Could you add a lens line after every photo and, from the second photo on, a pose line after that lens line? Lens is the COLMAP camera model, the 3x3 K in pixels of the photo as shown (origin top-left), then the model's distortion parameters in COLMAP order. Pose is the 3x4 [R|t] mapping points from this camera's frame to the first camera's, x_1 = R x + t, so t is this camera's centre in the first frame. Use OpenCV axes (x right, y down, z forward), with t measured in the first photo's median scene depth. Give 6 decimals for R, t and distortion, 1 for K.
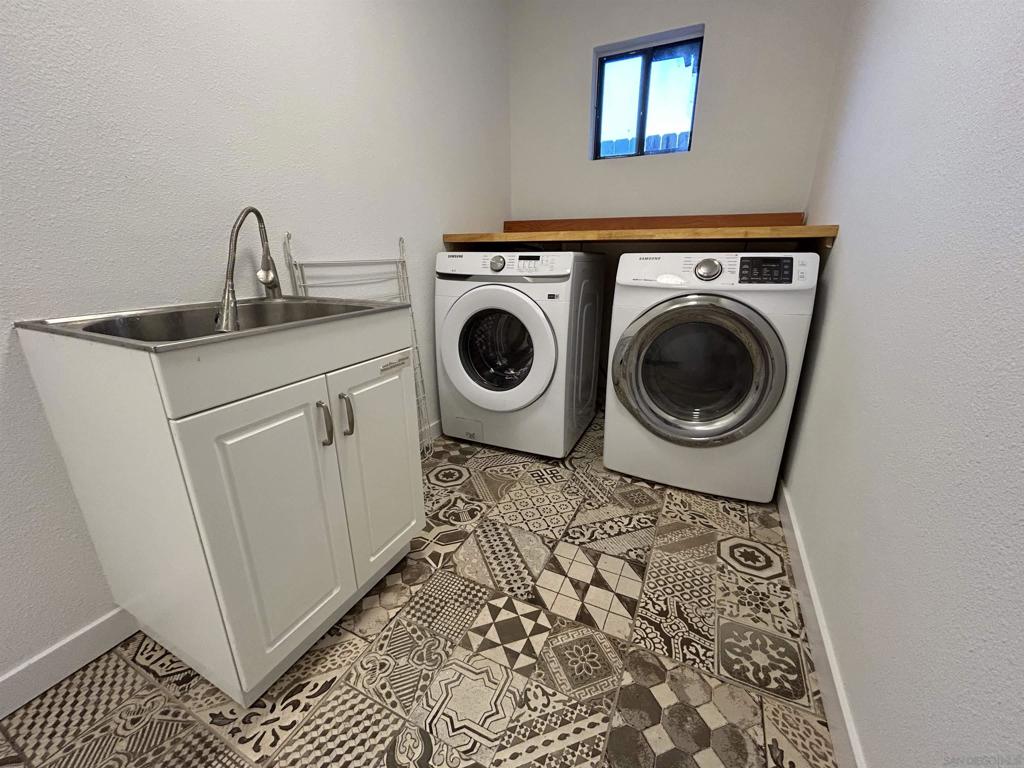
lens RADIAL K [[414.2, 0, 510.9], [0, 414.2, 384.0], [0, 0, 1]] dist [-0.002749, 0.000259]
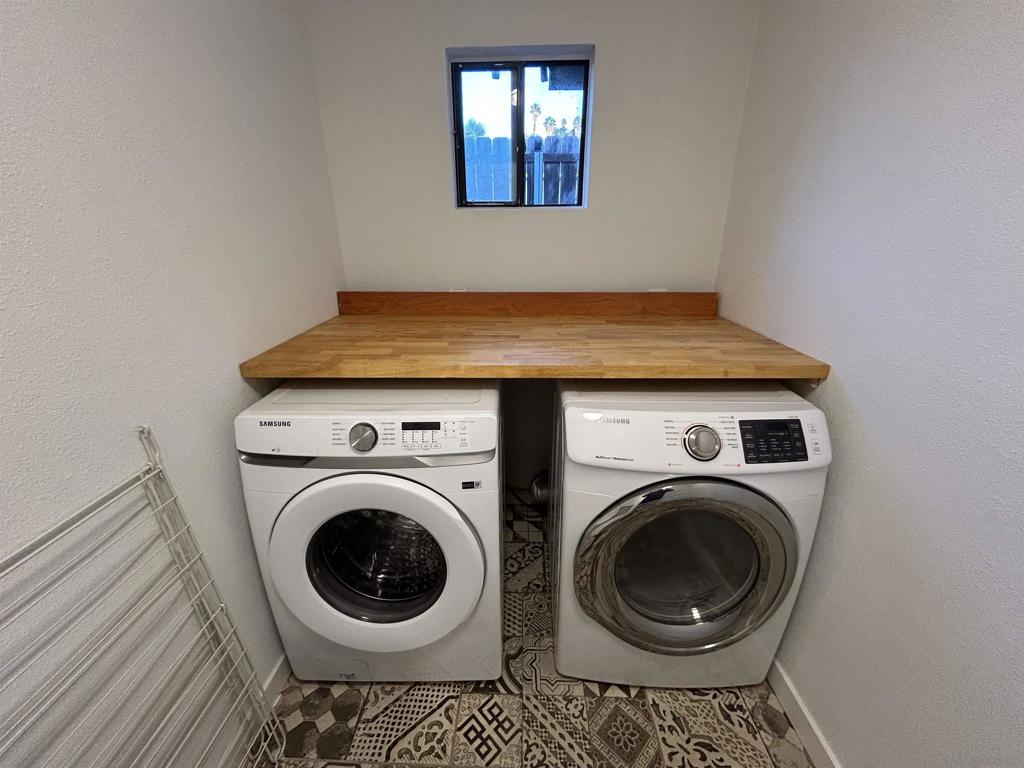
lens RADIAL K [[414.2, 0, 511.9], [0, 414.2, 382.2], [0, 0, 1]] dist [-0.002749, 0.000259]
pose [[0.912291, -0.145681, 0.382755, -0.052163], [0.126353, 0.989122, 0.075311, -0.377988], [-0.389563, -0.020344, 0.920775, 0.392867]]
